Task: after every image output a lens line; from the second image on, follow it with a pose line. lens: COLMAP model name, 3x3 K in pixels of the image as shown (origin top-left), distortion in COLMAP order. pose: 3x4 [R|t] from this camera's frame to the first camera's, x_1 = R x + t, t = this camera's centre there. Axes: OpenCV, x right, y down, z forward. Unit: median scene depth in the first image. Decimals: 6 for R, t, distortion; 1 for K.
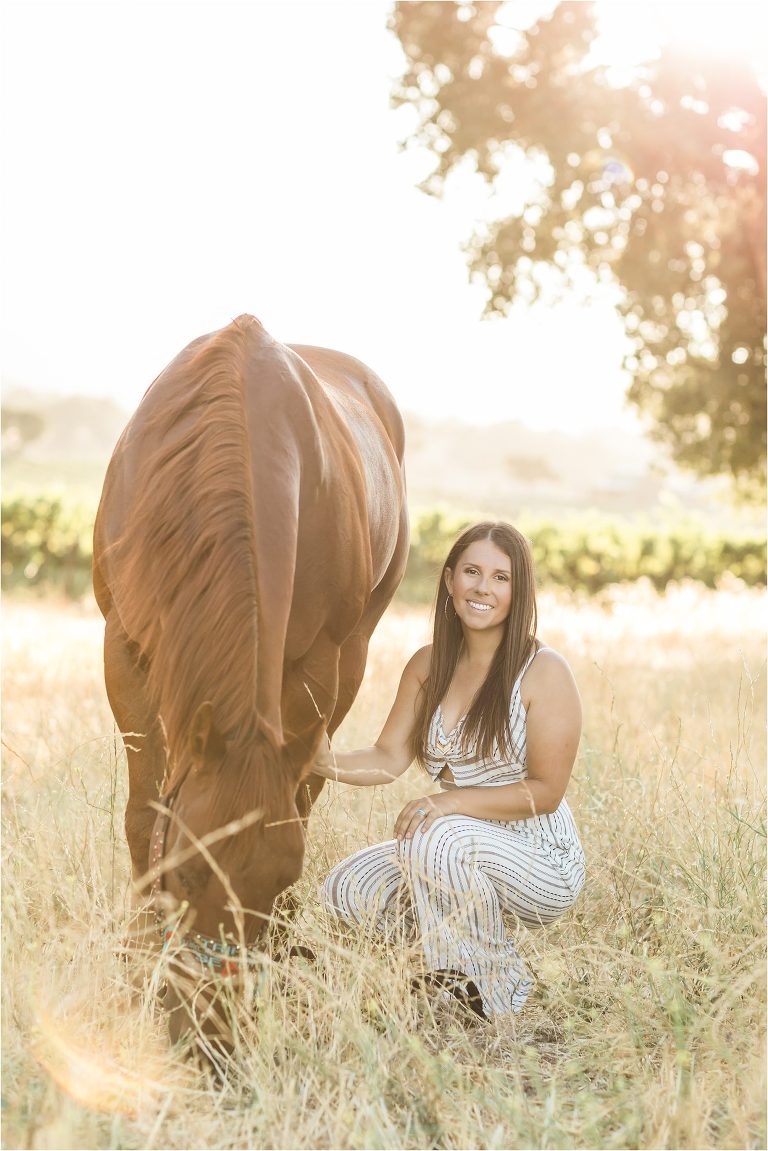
lens RADIAL K [[2795.8, 0, 386.4], [0, 2795.8, 571.5], [0, 0, 1]] dist [0.001118, 0.000000]
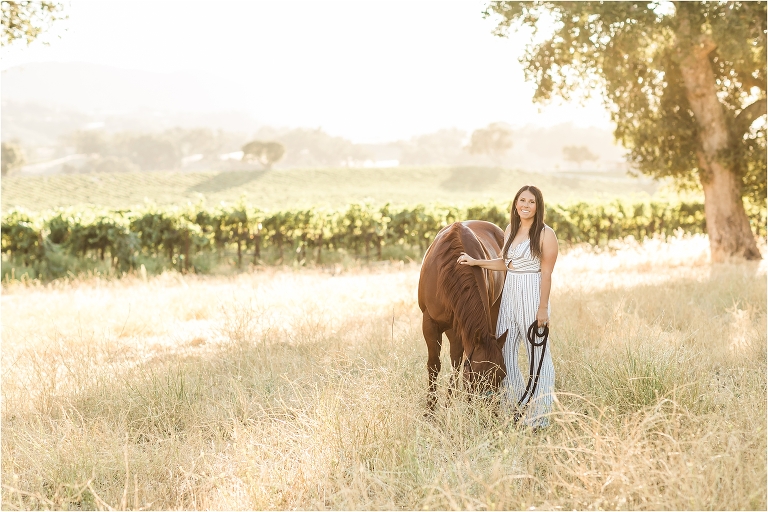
lens RADIAL K [[1865.5, 0, 380.6], [0, 1865.5, 262.9], [0, 0, 1]] dist [0.001118, 0.000000]
pose [[0.995543, -0.070180, -0.062992, 0.003383], [0.071673, 0.997191, 0.021756, -0.016432], [0.061288, -0.026174, 0.997777, -0.237711]]
